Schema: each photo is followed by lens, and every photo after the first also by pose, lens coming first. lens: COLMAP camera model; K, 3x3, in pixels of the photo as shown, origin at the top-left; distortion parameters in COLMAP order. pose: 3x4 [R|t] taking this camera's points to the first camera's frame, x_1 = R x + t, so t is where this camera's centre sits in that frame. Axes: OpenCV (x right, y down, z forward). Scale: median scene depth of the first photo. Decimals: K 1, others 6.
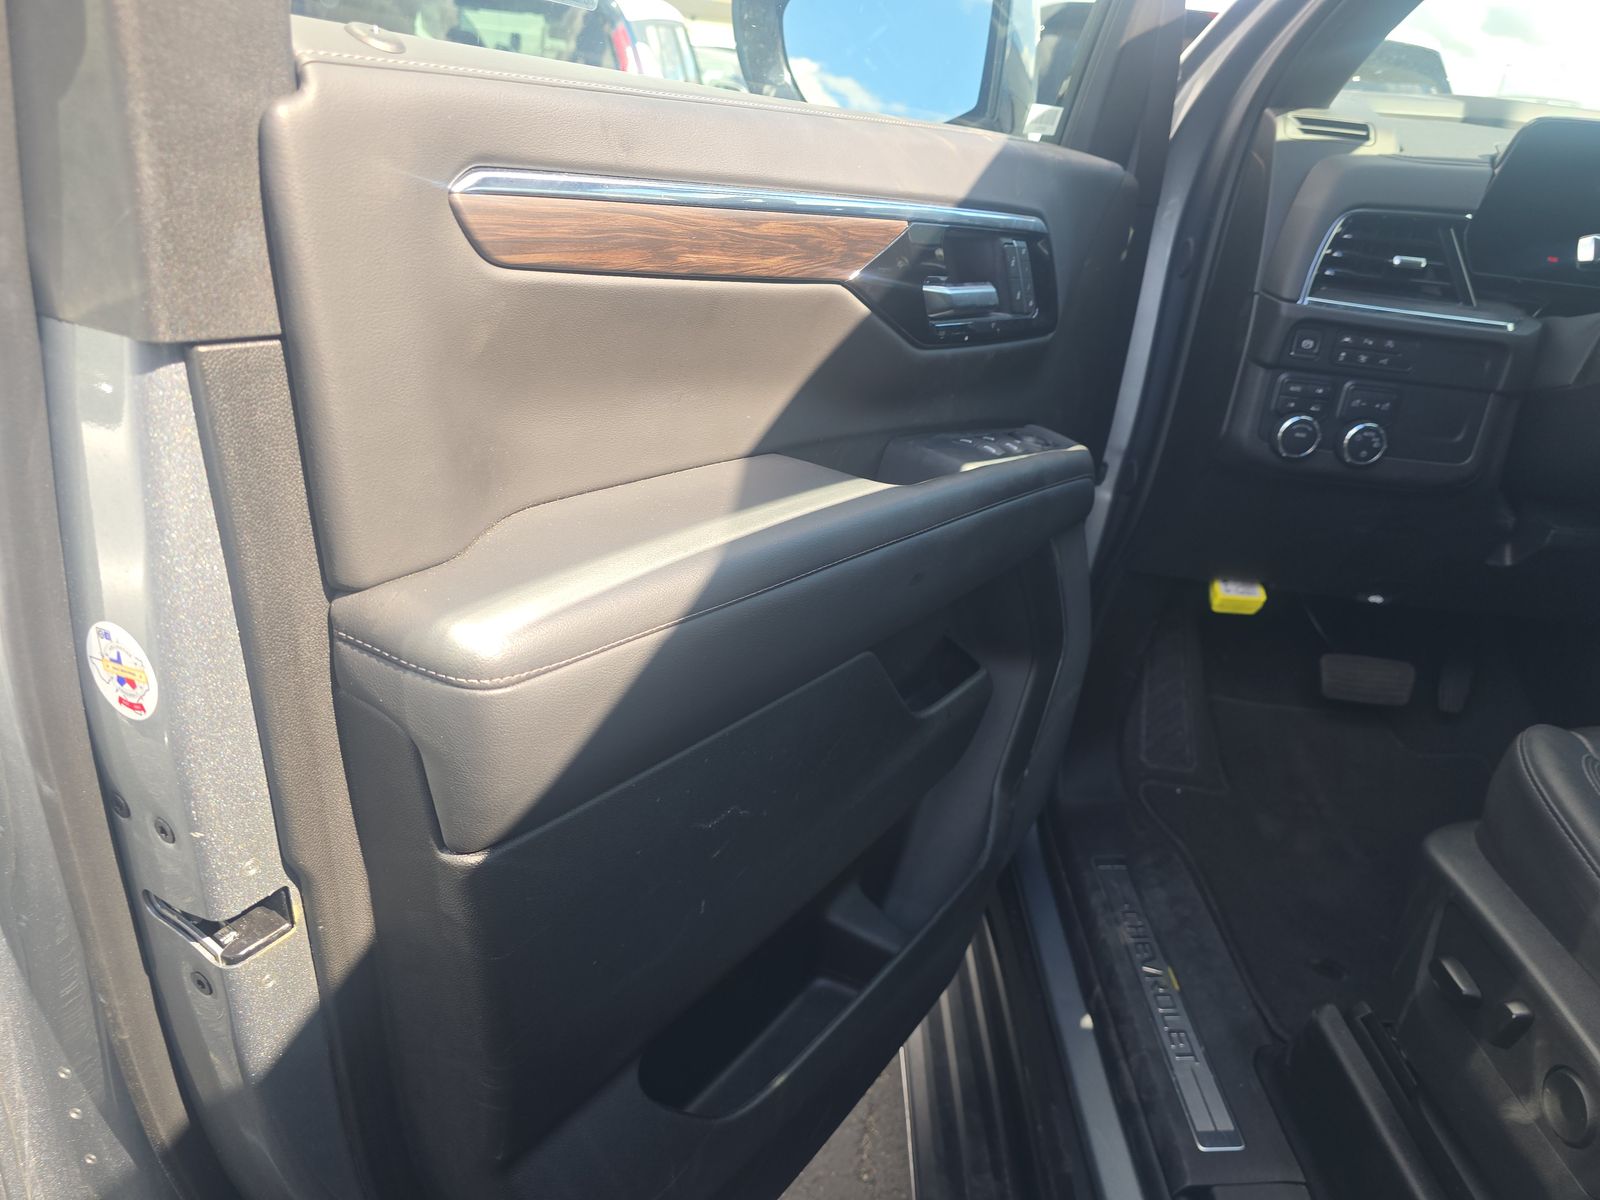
lens RADIAL K [[1103.3, 0, 805.7], [0, 1103.3, 600.2], [0, 0, 1]] dist [0.001968, -0.000976]
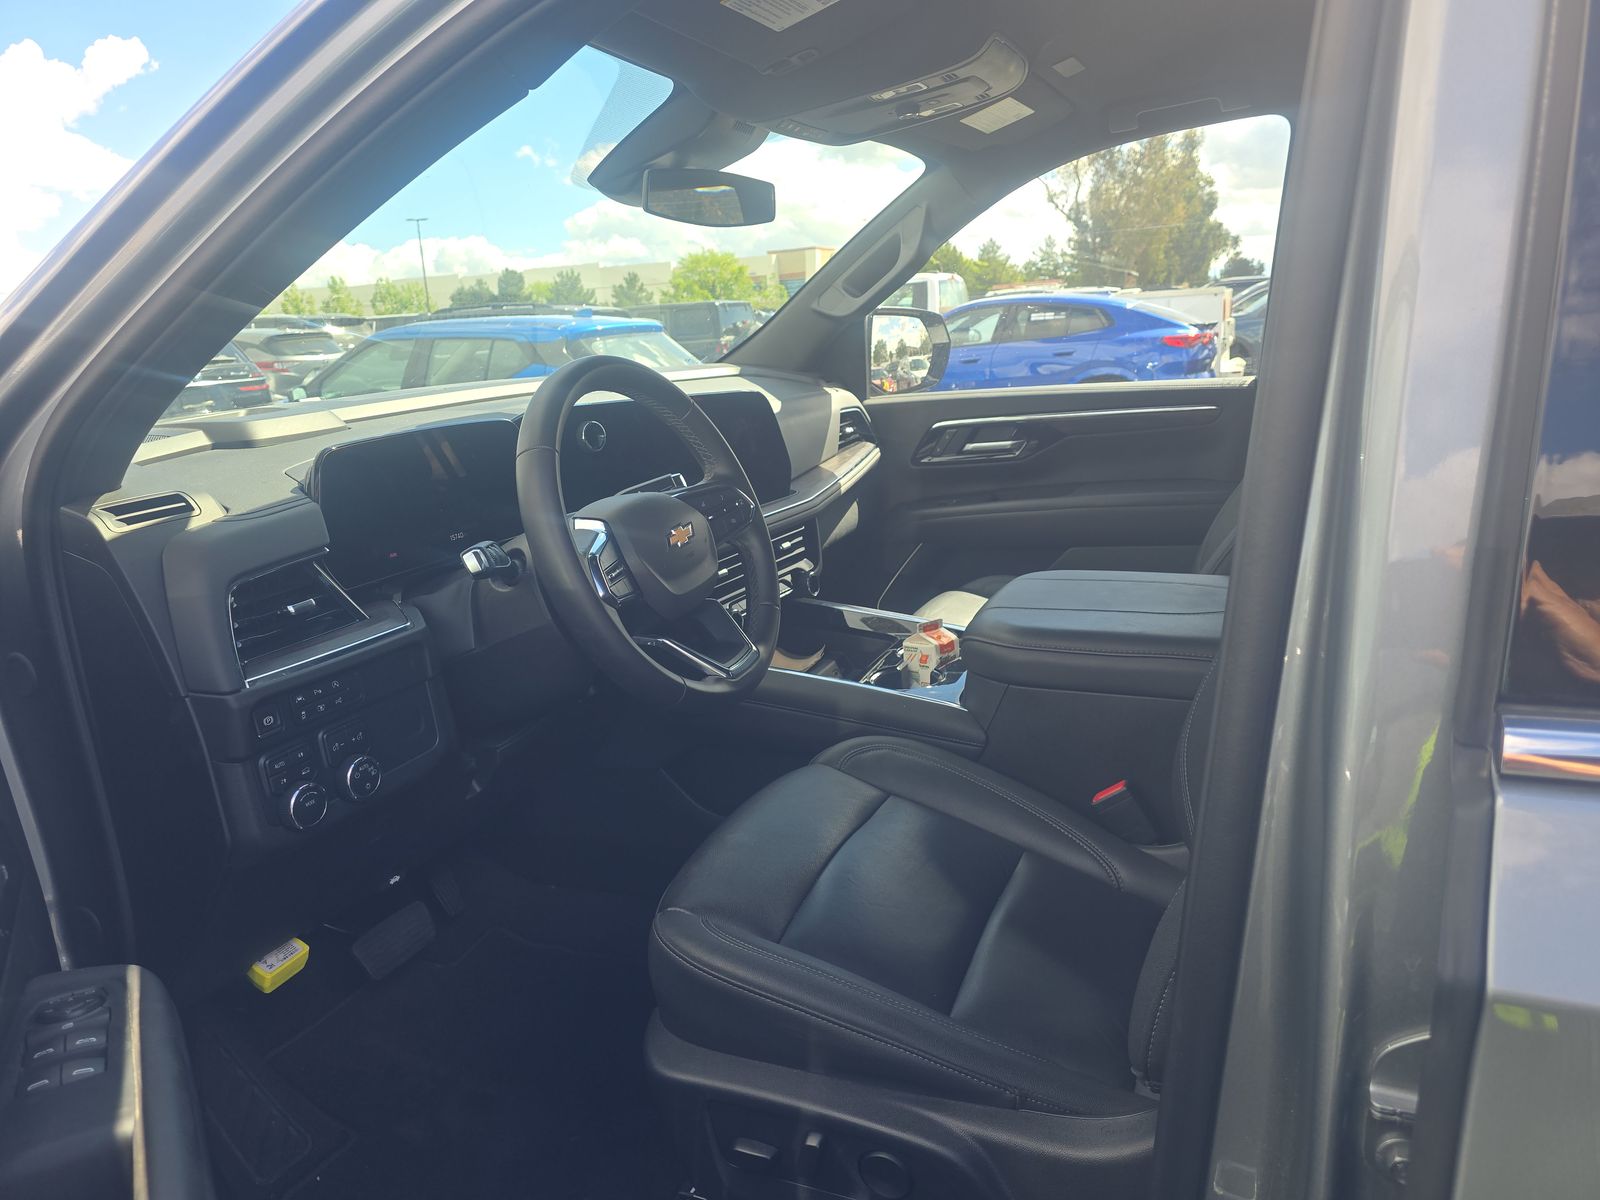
lens RADIAL K [[1103.3, 0, 802.4], [0, 1103.3, 597.4], [0, 0, 1]] dist [0.001968, -0.000976]
pose [[0.394714, -0.359062, 0.845740, -0.123448], [0.488184, 0.861757, 0.138022, -0.225841], [-0.778381, 0.358398, 0.515436, 0.117419]]
